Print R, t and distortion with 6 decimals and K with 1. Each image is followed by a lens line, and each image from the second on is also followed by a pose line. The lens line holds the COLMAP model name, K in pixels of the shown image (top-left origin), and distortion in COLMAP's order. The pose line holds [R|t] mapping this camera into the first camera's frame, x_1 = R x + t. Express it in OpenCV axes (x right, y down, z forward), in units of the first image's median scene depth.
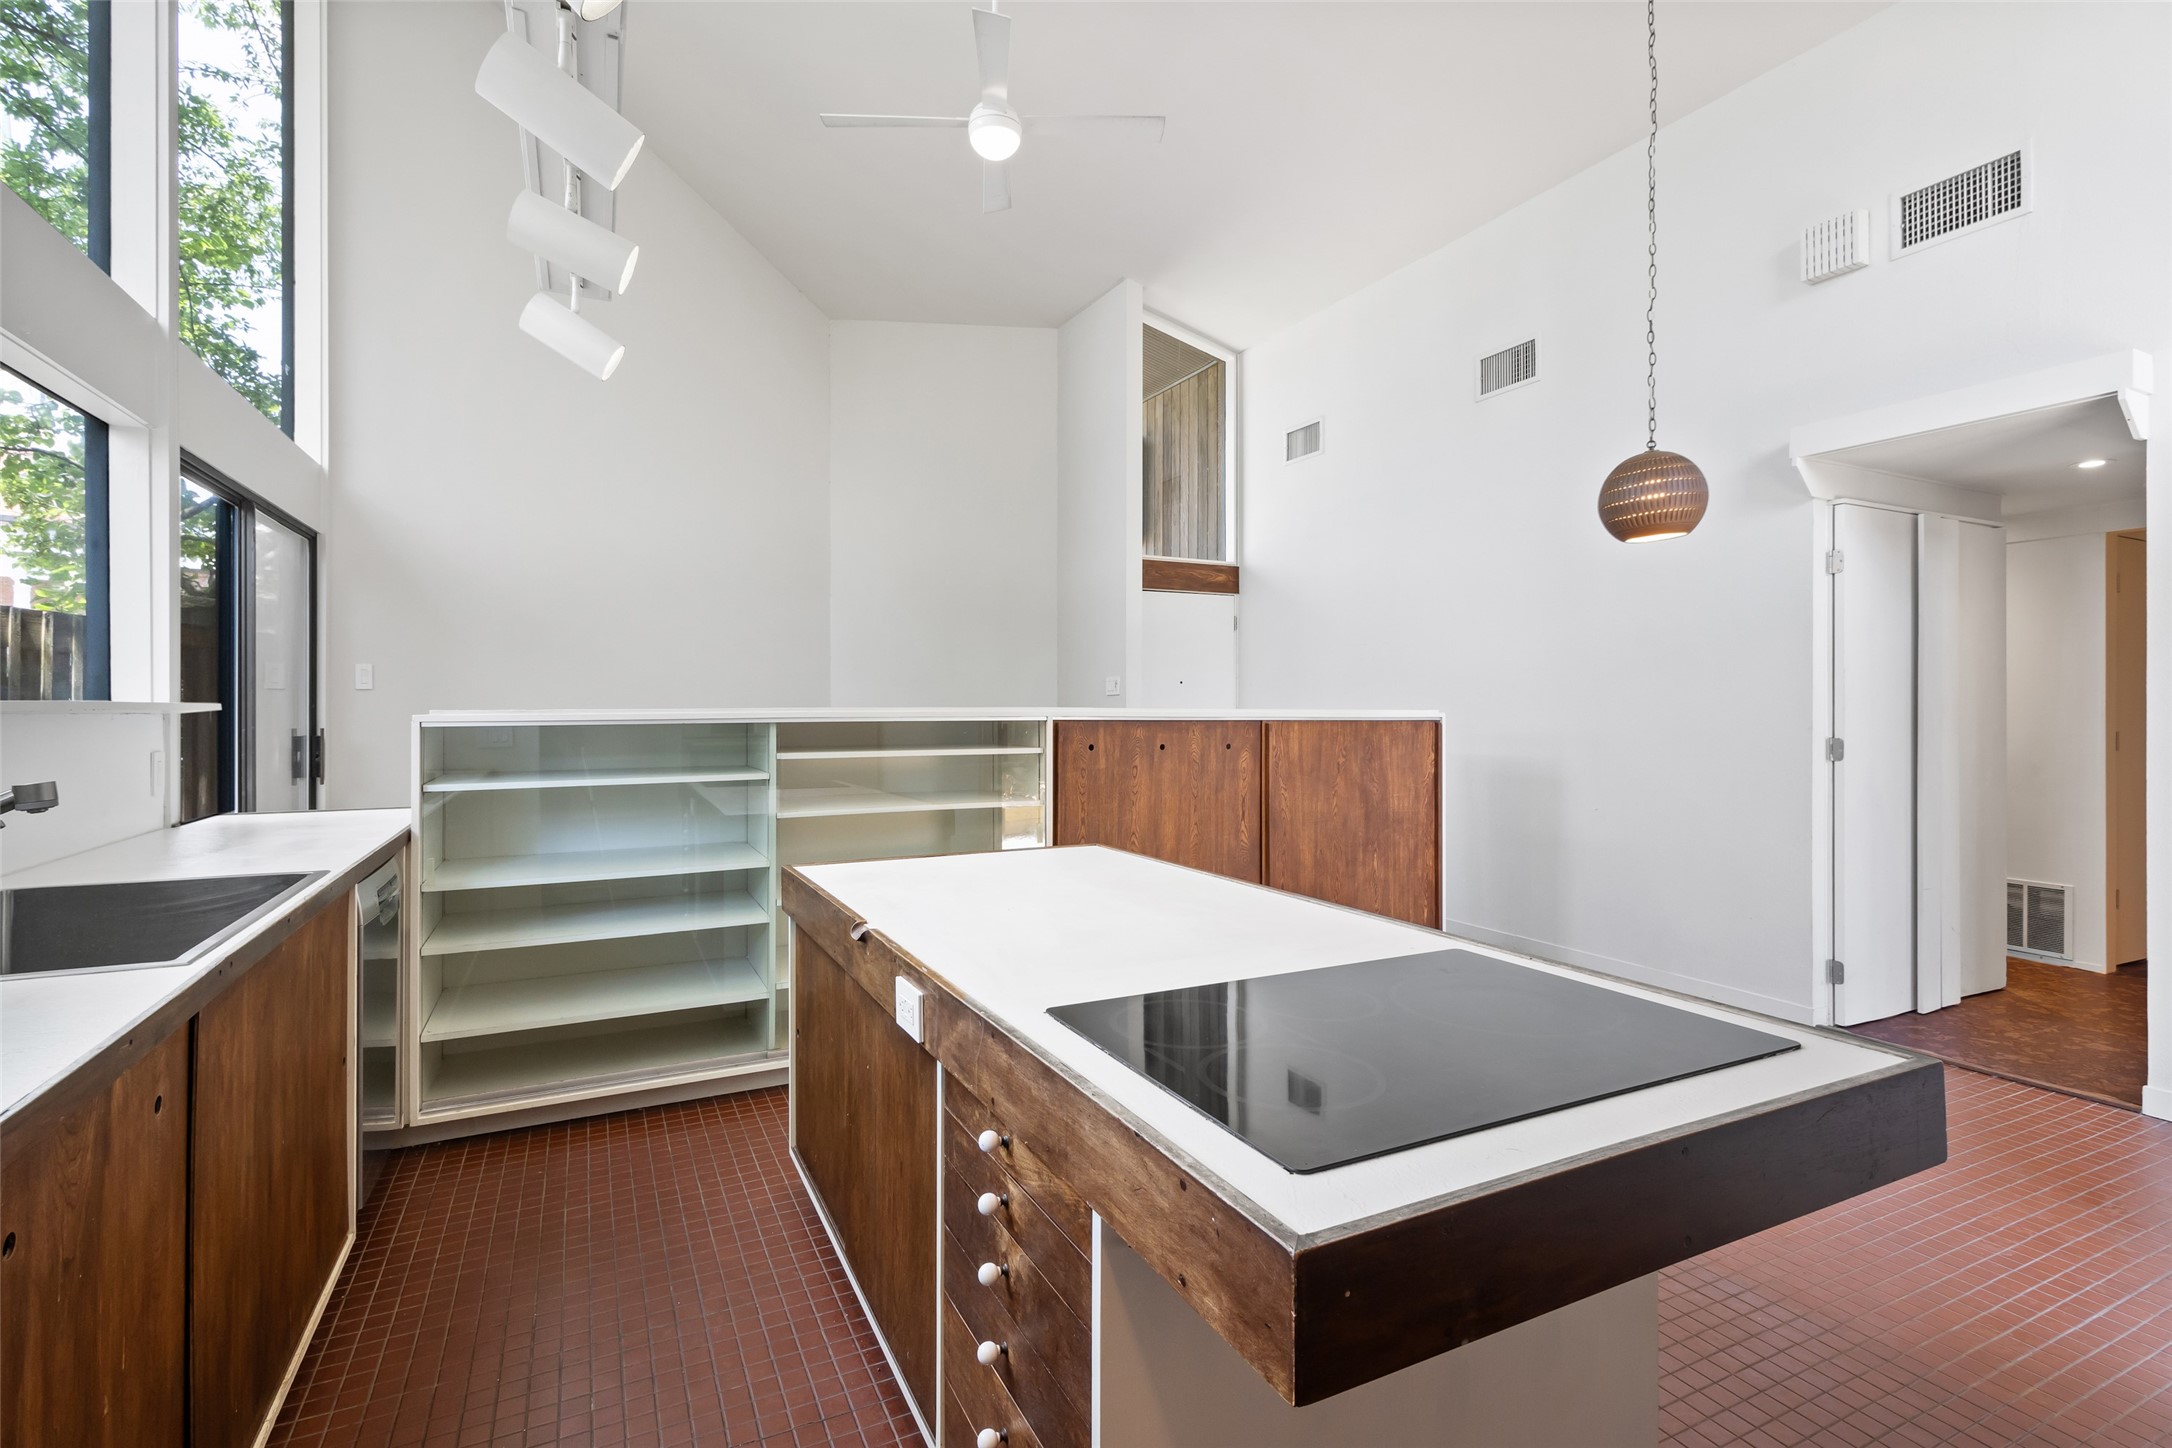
lens RADIAL K [[1008.5, 0, 1072.4], [0, 1008.5, 709.7], [0, 0, 1]] dist [-0.000186, -0.000721]
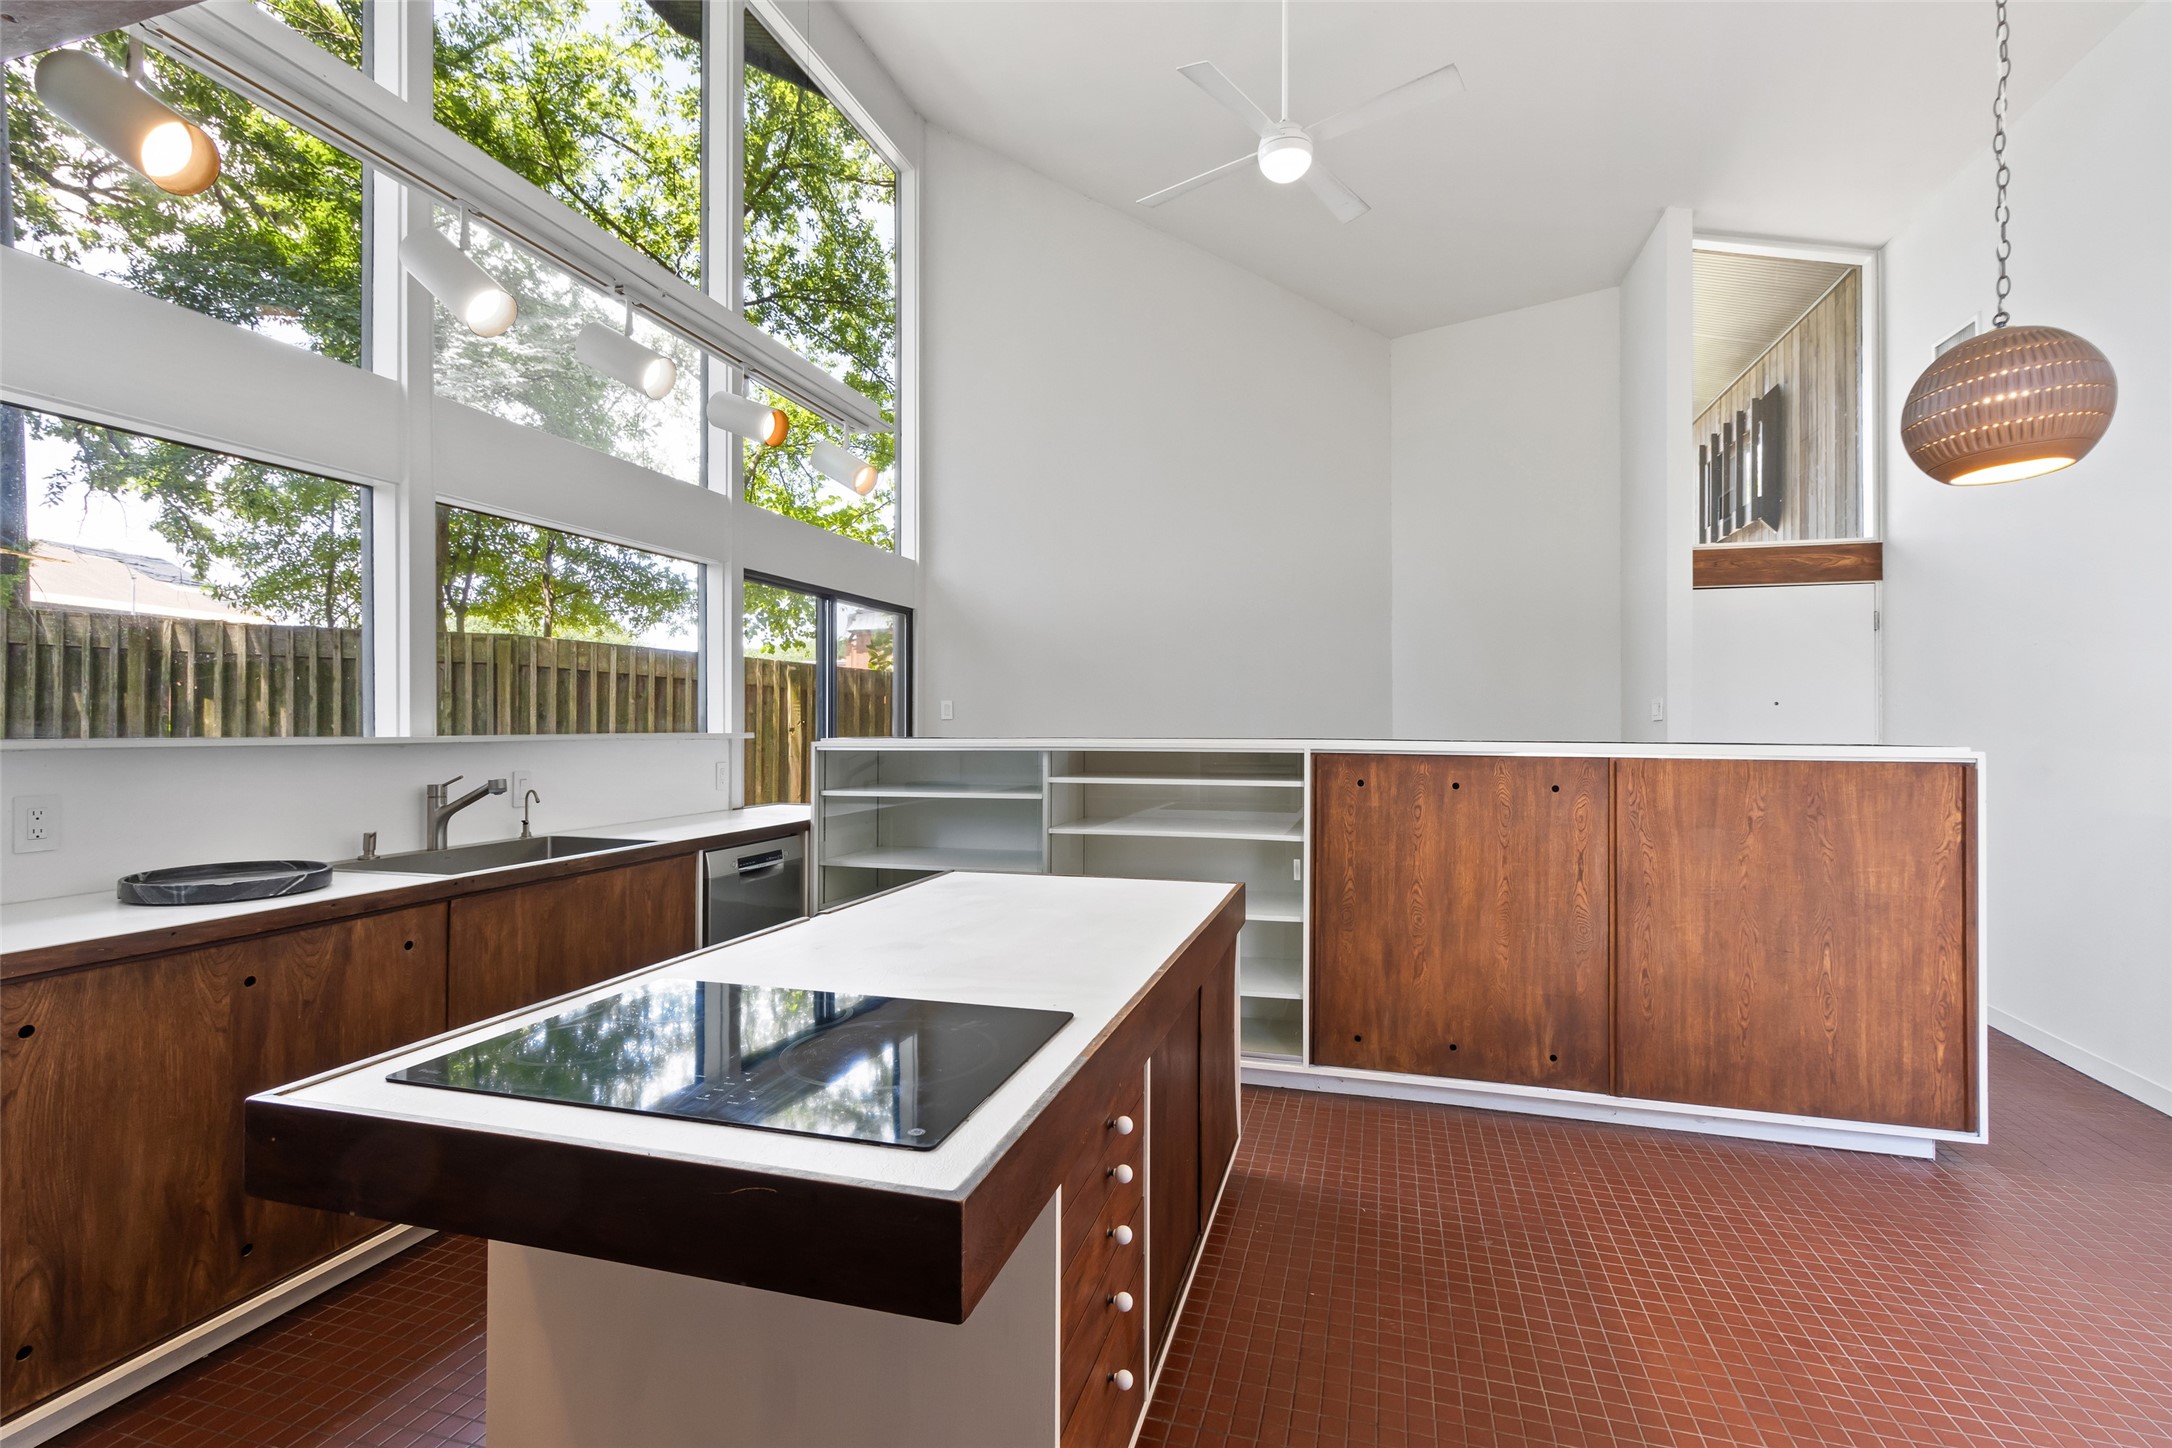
lens RADIAL K [[1008.5, 0, 1071.2], [0, 1008.5, 726.2], [0, 0, 1]] dist [-0.000186, -0.000721]
pose [[0.732990, 0.001257, -0.680238, 0.409330], [-0.003118, 0.999994, -0.001511, -0.011453], [0.680232, 0.003228, 0.732989, 0.126516]]
